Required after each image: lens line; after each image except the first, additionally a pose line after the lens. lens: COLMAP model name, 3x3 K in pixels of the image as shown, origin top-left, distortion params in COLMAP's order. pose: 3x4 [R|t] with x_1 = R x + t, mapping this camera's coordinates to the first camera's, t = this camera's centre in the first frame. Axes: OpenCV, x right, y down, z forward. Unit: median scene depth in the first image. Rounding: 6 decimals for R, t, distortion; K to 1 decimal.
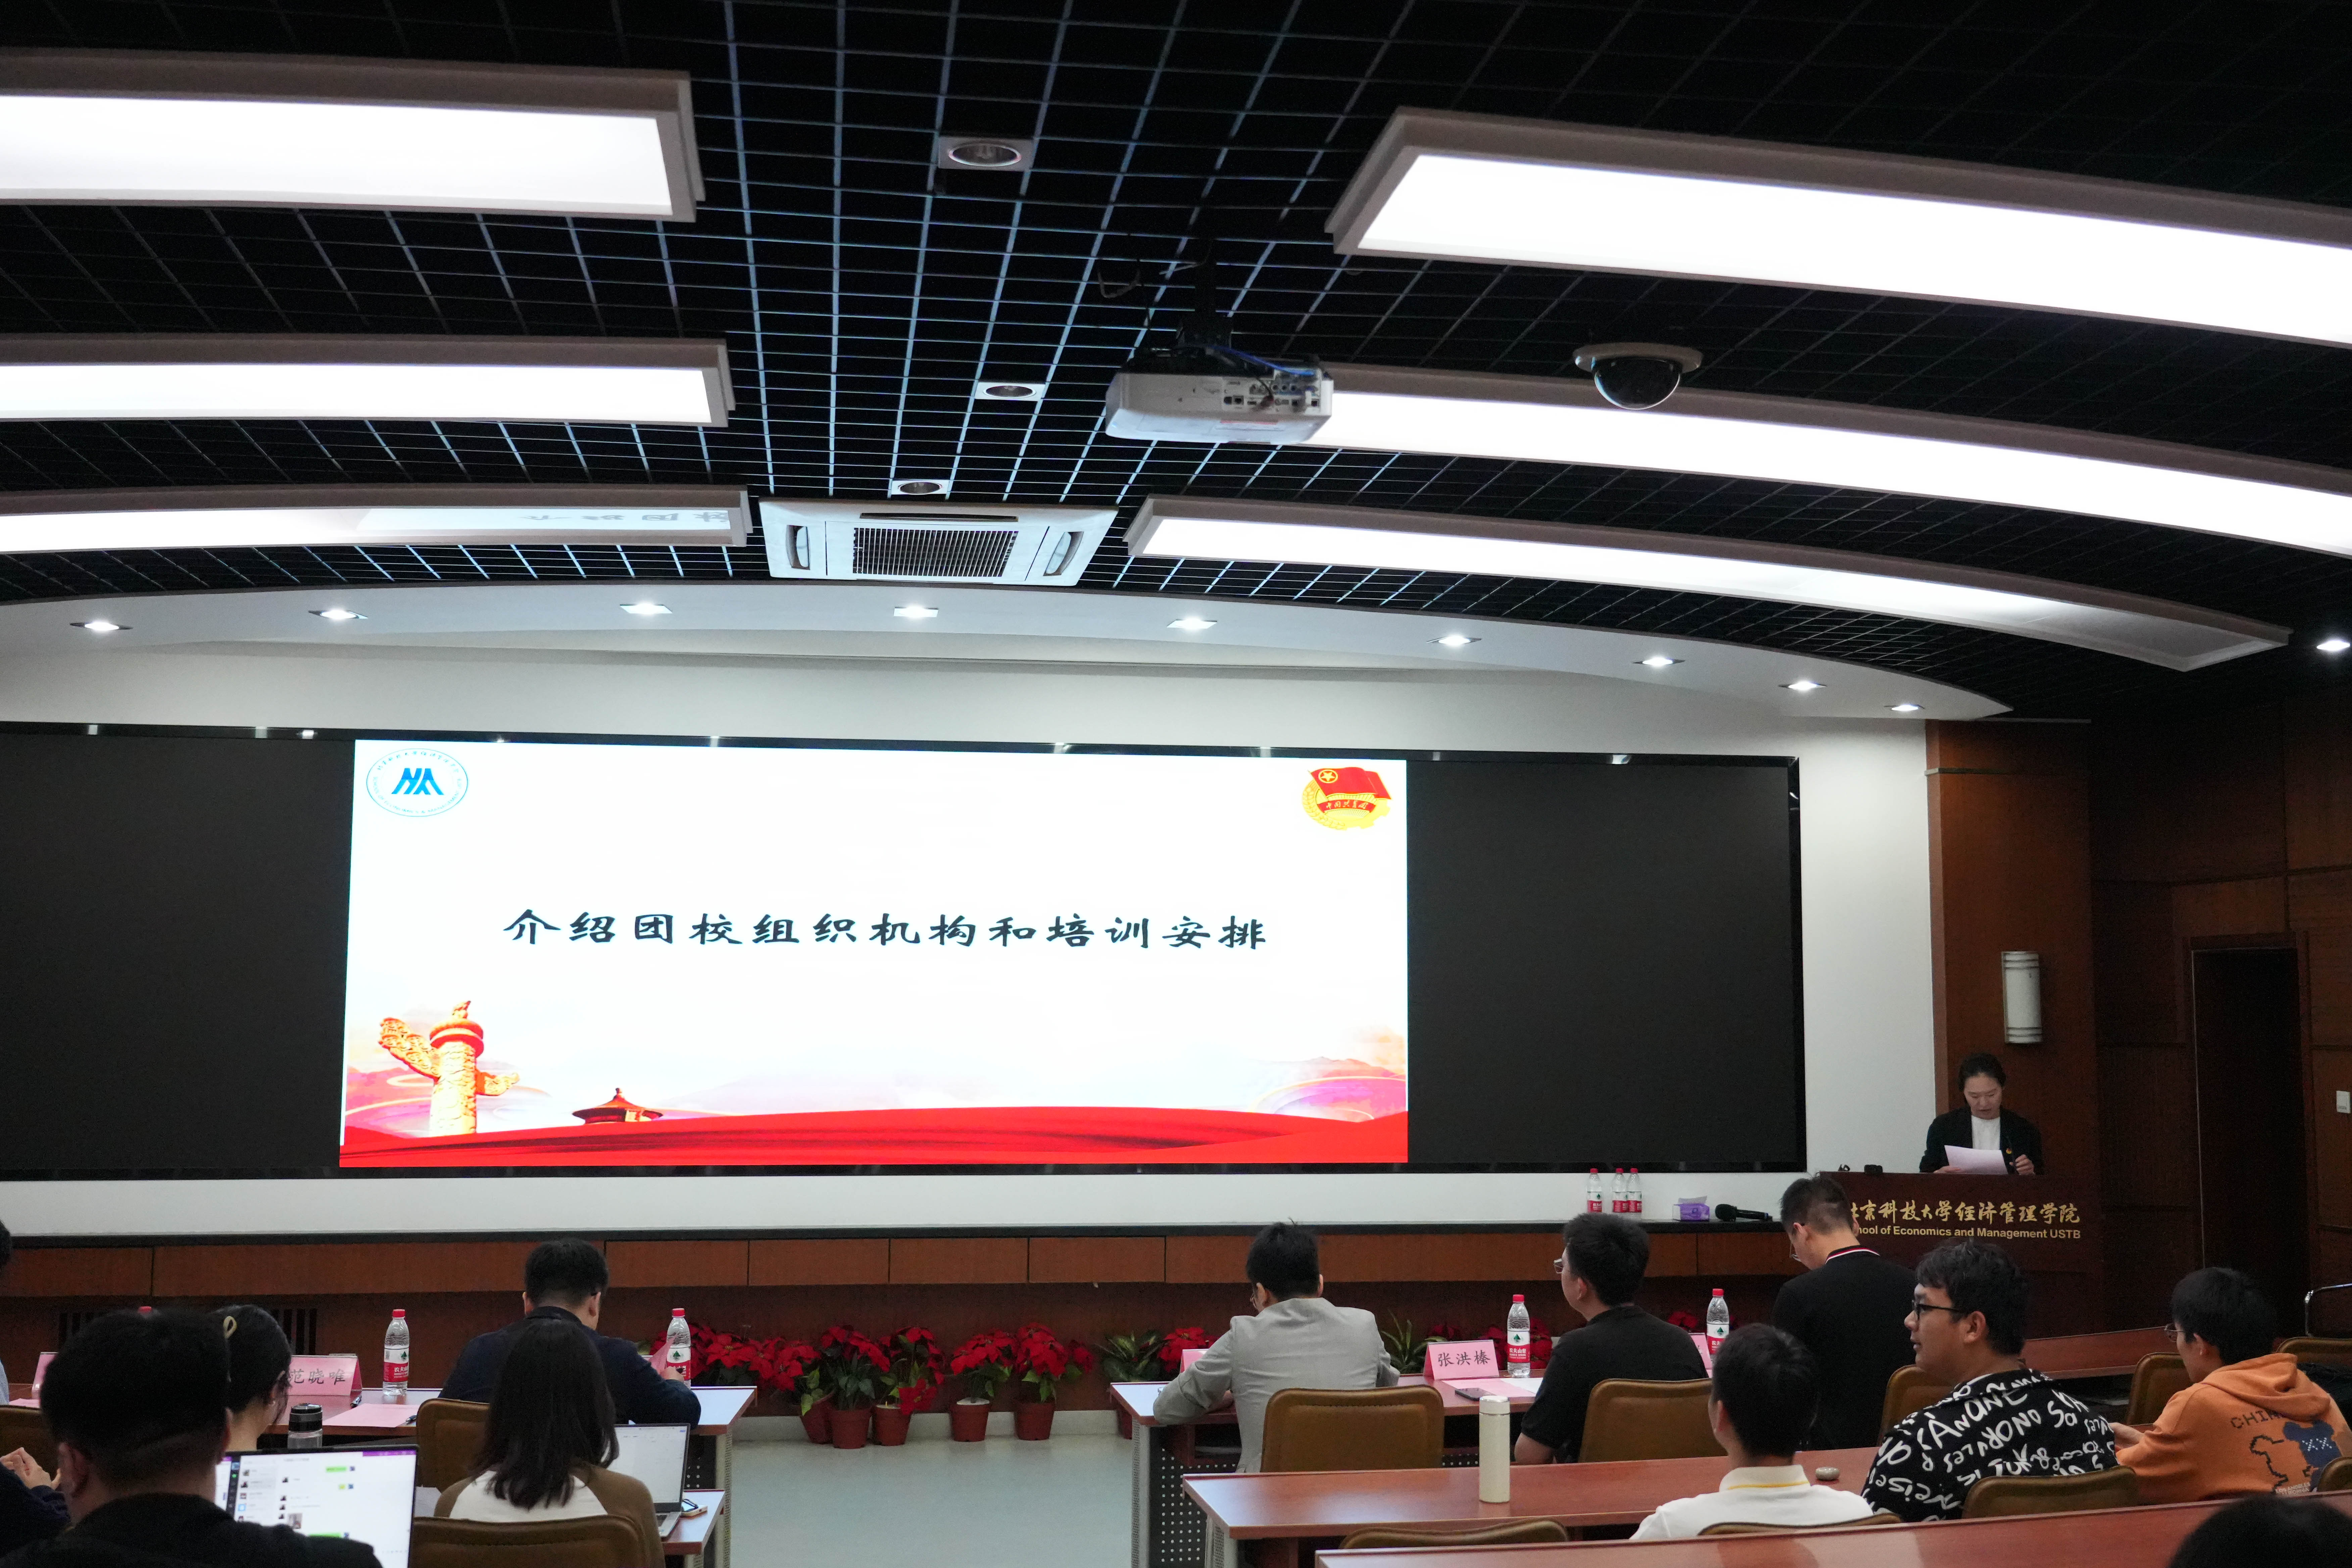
lens RADIAL K [[2437.8, 0, 1201.7], [0, 2437.8, 800.8], [0, 0, 1]] dist [0.012635, 0.000000]
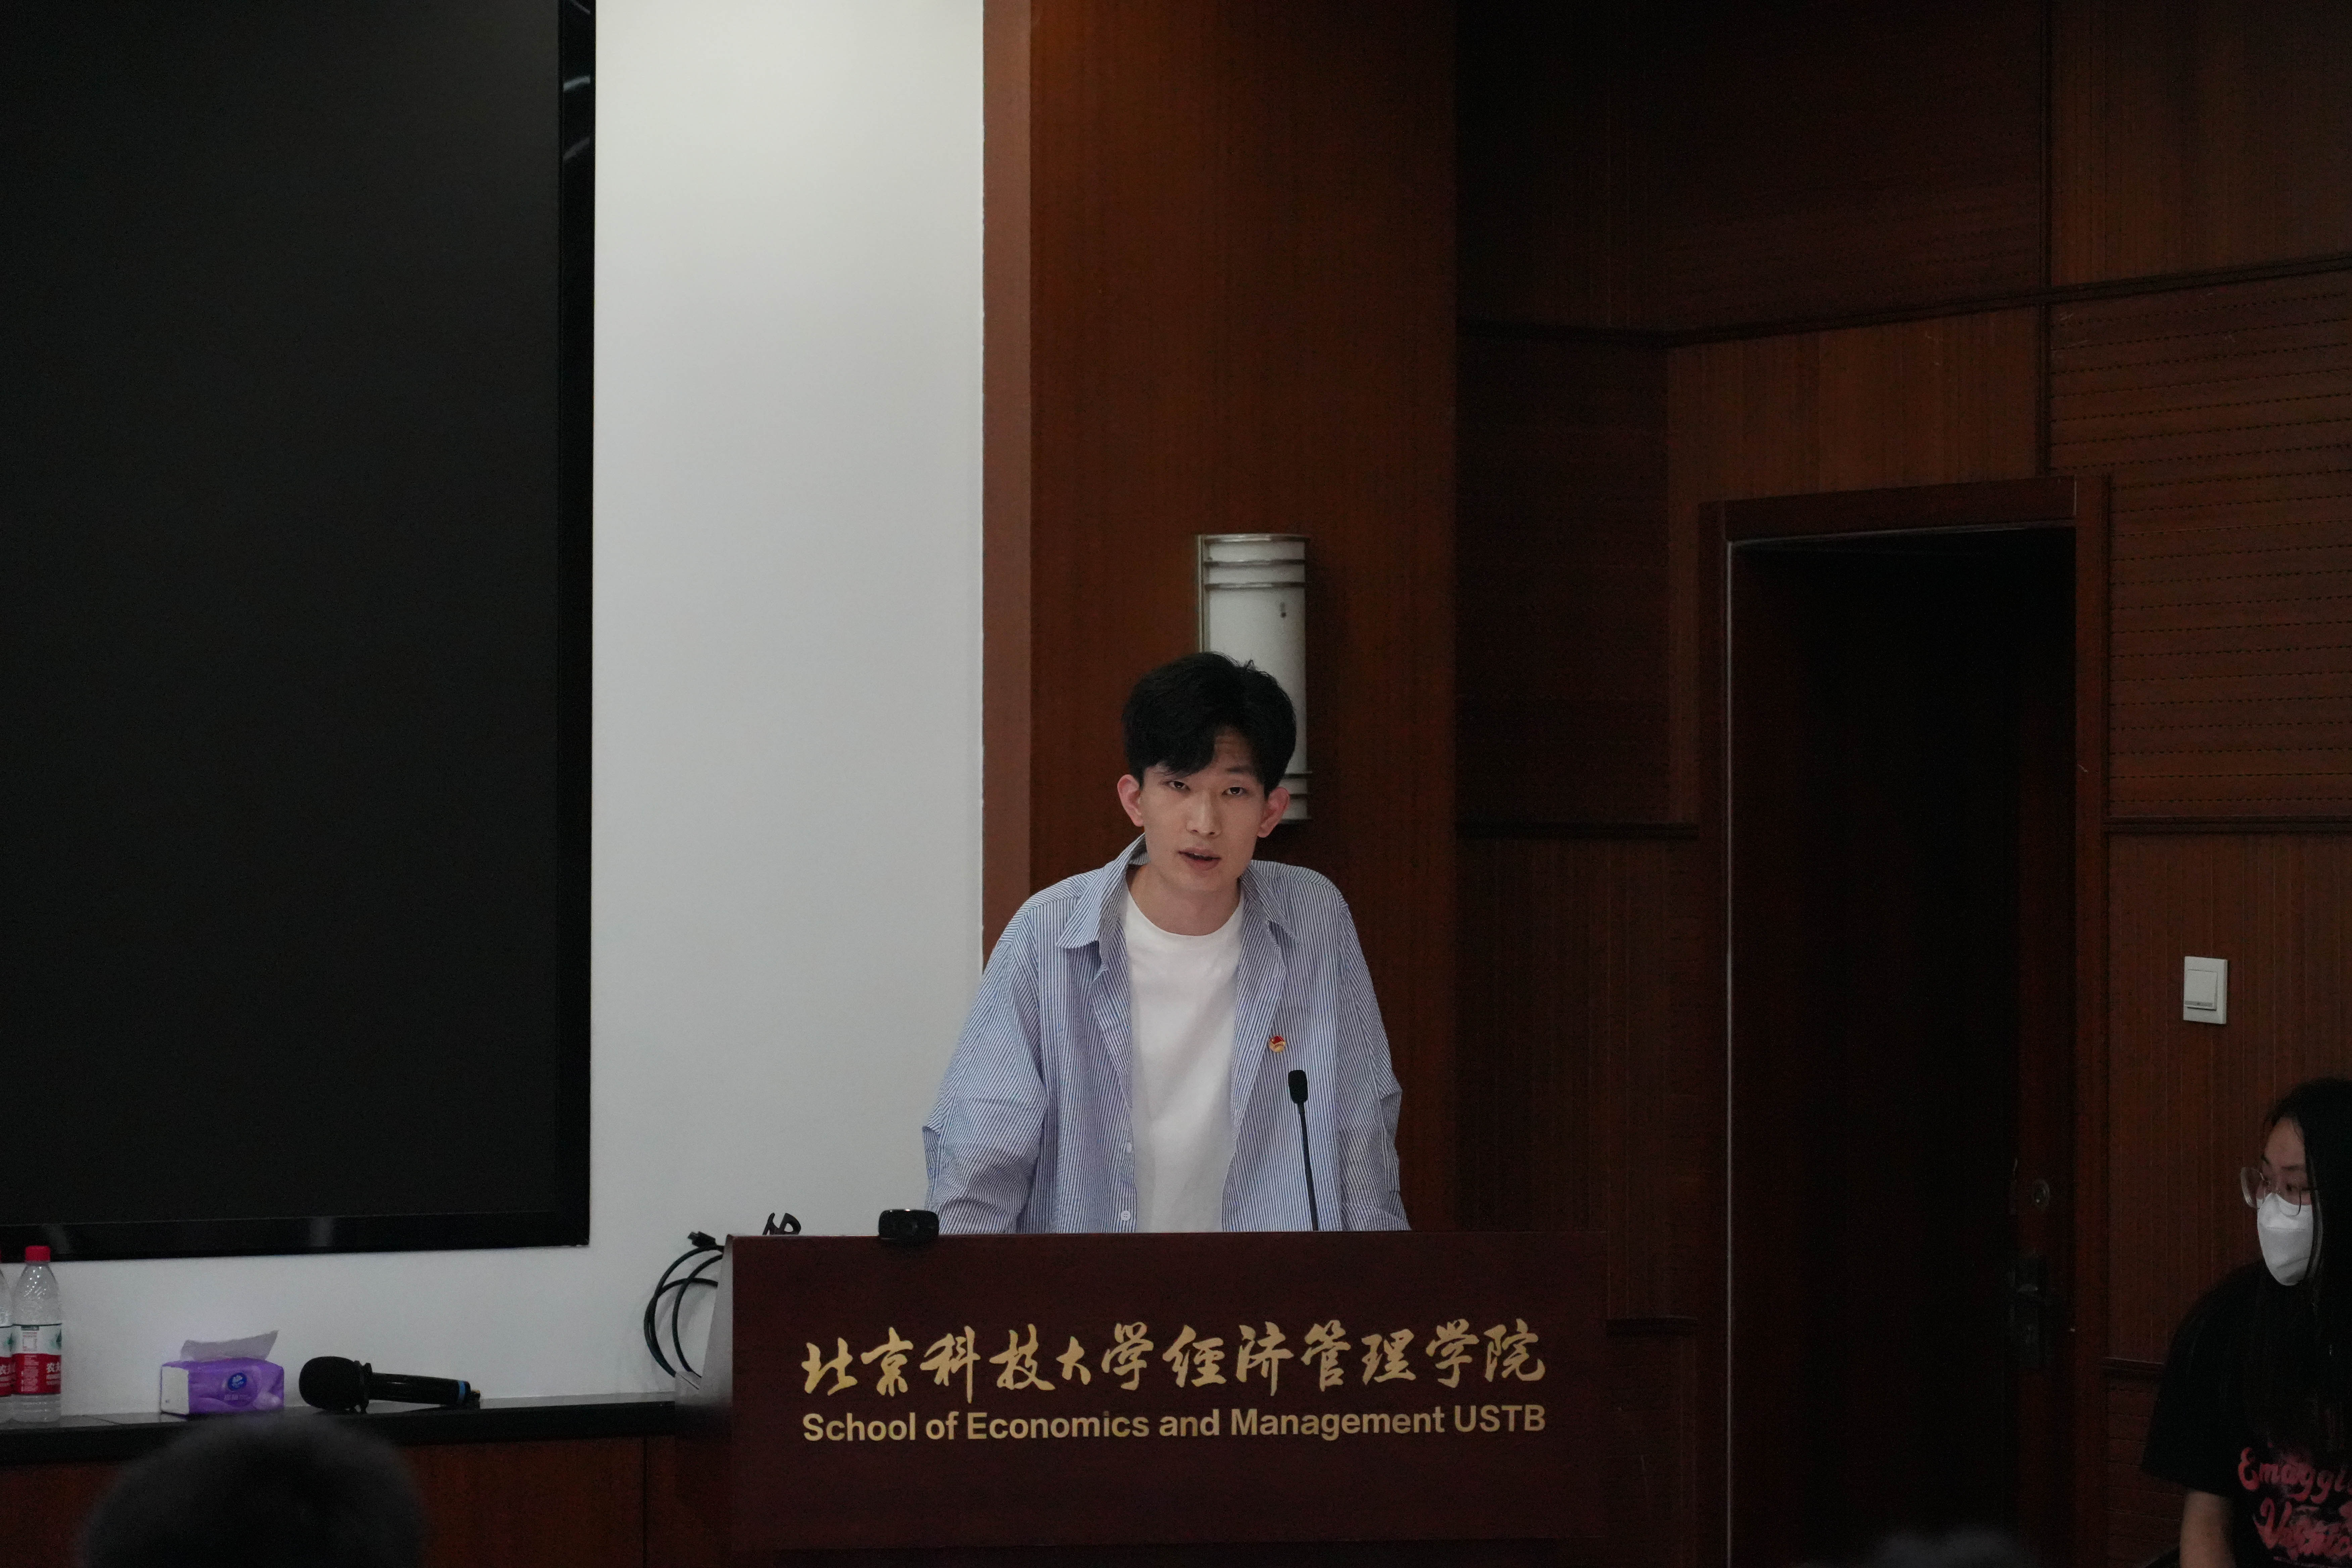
lens RADIAL K [[6710.6, 0, 1208.8], [0, 6710.6, 757.5], [0, 0, 1]] dist [0.100491, 0.000000]
pose [[0.921641, 0.004215, 0.388022, -0.008677], [-0.033423, 0.997087, 0.068557, 0.036951], [-0.386602, -0.076154, 0.919097, 0.238779]]
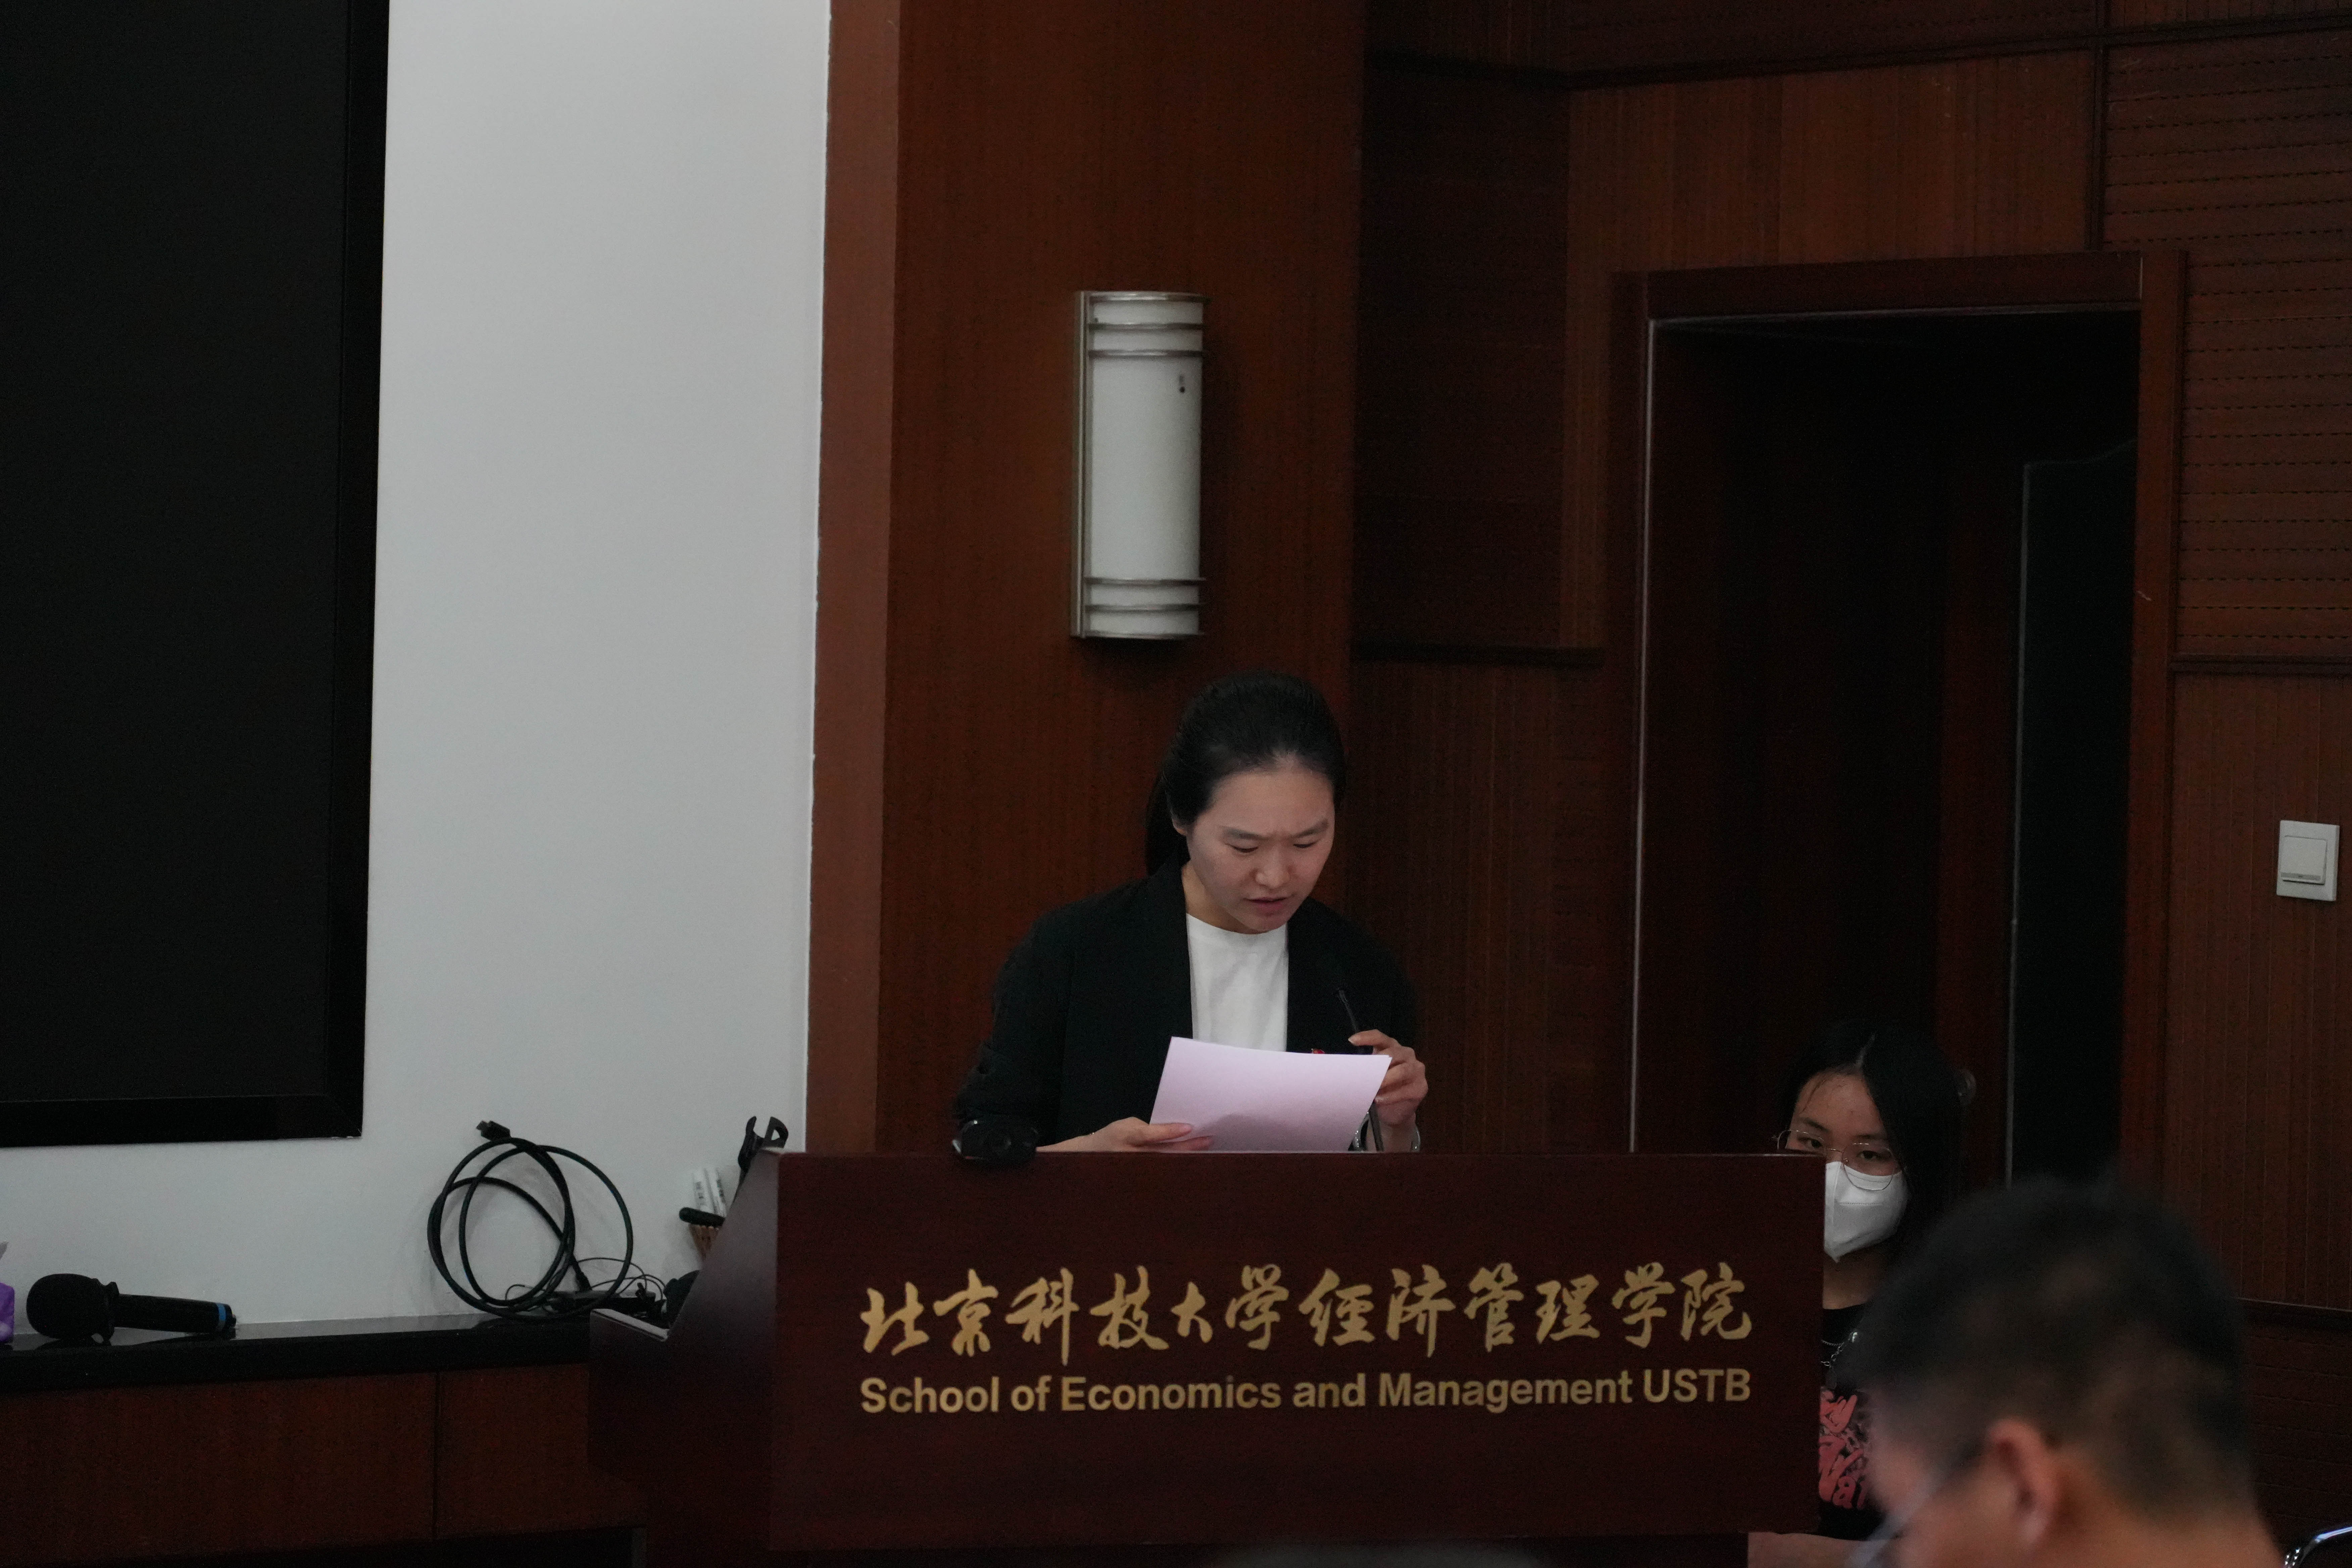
lens RADIAL K [[6710.6, 0, 1220.3], [0, 6710.6, 770.7], [0, 0, 1]] dist [0.100491, 0.000000]
pose [[0.849532, 0.010007, 0.527442, -0.047902], [-0.067812, 0.993597, 0.090370, 0.055767], [-0.523160, -0.112539, 0.844771, 0.447219]]
